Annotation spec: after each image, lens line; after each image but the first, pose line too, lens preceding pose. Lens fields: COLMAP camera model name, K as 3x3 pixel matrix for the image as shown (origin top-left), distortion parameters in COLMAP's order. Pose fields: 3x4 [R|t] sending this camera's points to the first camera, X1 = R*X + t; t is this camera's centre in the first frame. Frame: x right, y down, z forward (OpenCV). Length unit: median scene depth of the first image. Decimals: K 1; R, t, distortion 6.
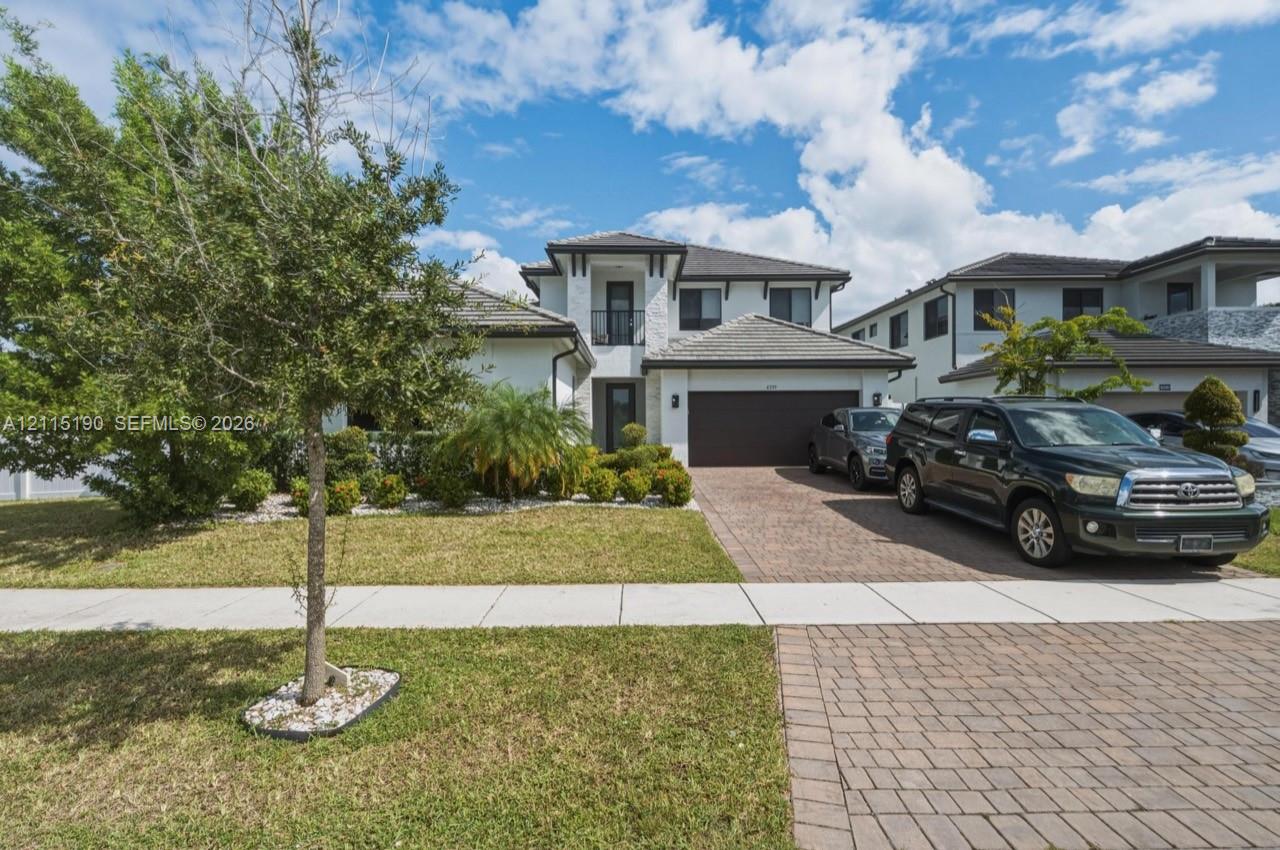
lens RADIAL K [[534.6, 0, 640.0], [0, 534.6, 425.0], [0, 0, 1]] dist [-0.000596, -0.000310]
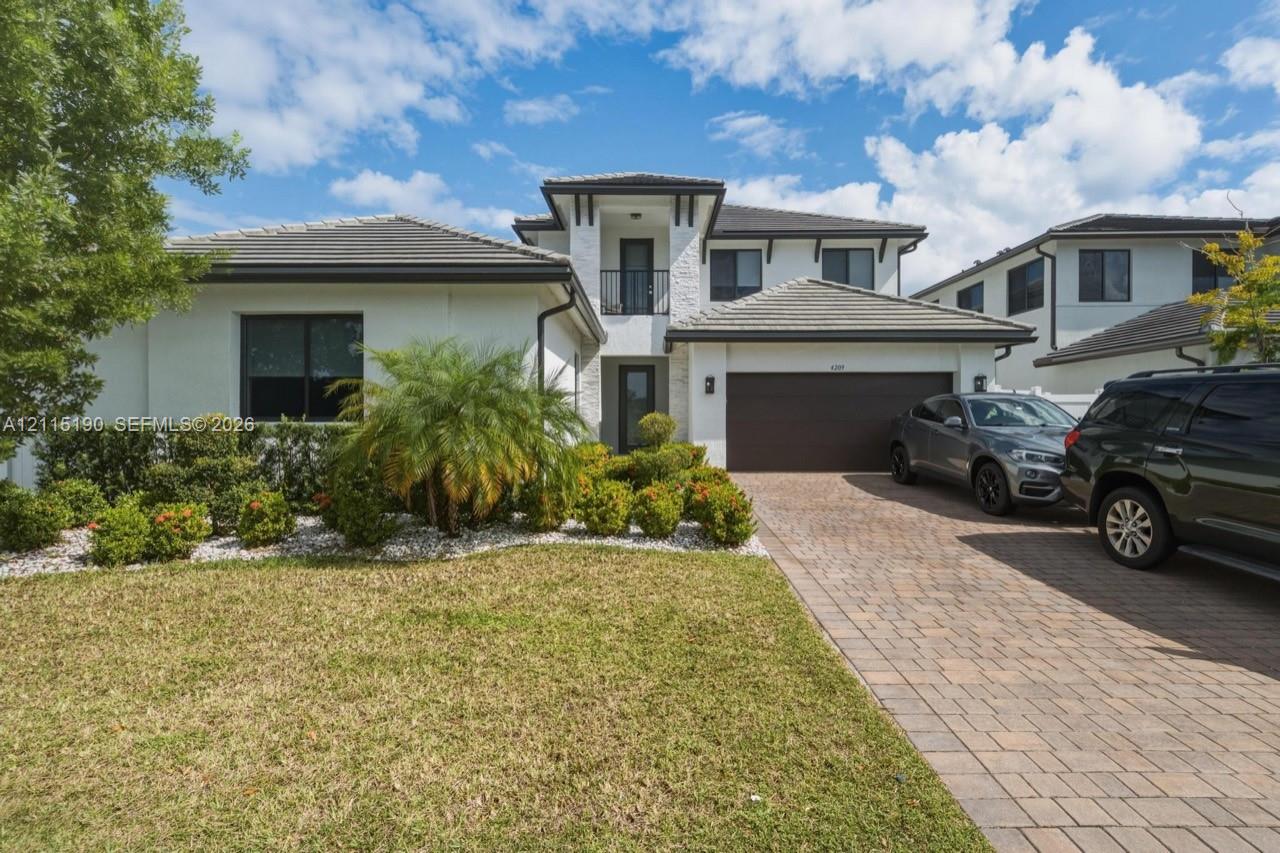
lens RADIAL K [[534.6, 0, 640.0], [0, 534.6, 426.5], [0, 0, 1]] dist [-0.000596, -0.000310]
pose [[0.999539, 0.005954, -0.029767, -0.009215], [-0.005536, 0.999886, 0.014080, 0.003658], [0.029848, -0.013909, 0.999458, 0.235429]]
